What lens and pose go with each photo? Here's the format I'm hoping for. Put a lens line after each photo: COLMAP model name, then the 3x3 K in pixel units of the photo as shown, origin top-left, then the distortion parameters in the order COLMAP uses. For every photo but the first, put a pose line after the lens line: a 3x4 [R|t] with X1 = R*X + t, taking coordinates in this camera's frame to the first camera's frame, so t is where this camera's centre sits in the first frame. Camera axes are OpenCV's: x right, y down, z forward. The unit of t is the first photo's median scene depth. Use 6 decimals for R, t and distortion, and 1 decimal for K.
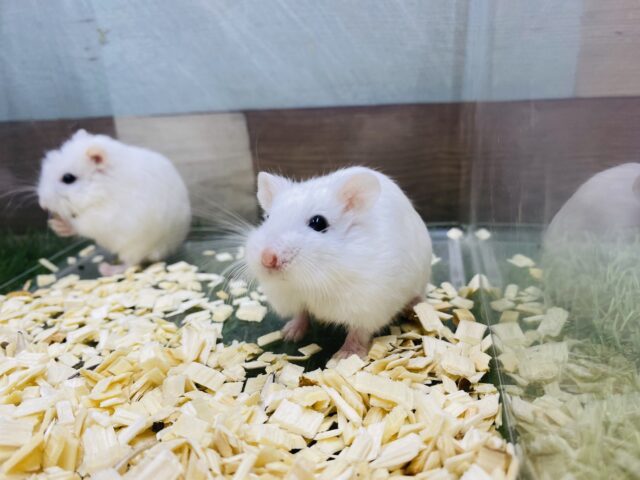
lens RADIAL K [[514.7, 0, 322.8], [0, 514.7, 239.5], [0, 0, 1]] dist [-0.014569, 0.013158]
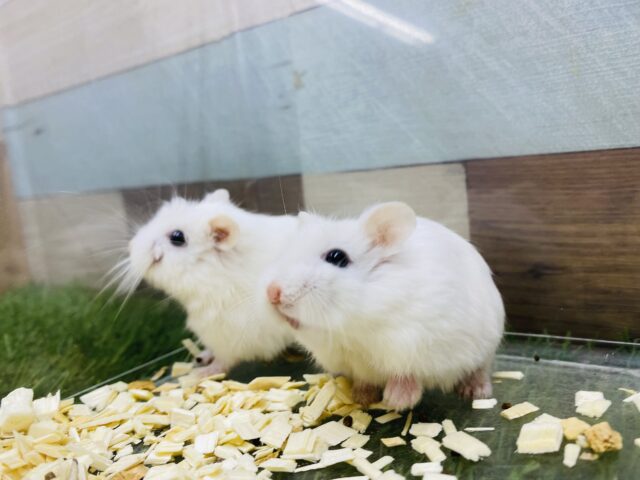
lens RADIAL K [[514.7, 0, 325.6], [0, 514.7, 241.2], [0, 0, 1]] dist [-0.014569, 0.013158]
pose [[0.913076, 0.042534, -0.405565, -0.051363], [-0.110743, 0.983033, -0.146228, -0.025791], [0.392464, 0.178431, 0.902294, 0.444301]]
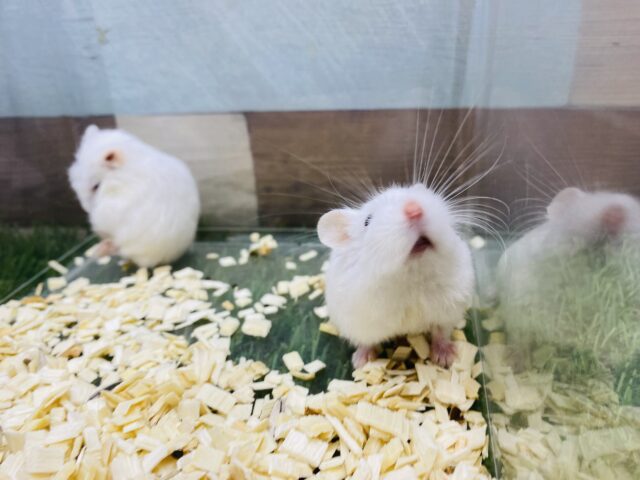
lens RADIAL K [[514.7, 0, 319.4], [0, 514.7, 238.2], [0, 0, 1]] dist [-0.014569, 0.013158]
pose [[0.999960, 0.005687, 0.006881, -0.017224], [-0.006215, 0.996824, 0.079396, -0.122871], [-0.006407, -0.079435, 0.996819, -0.043306]]
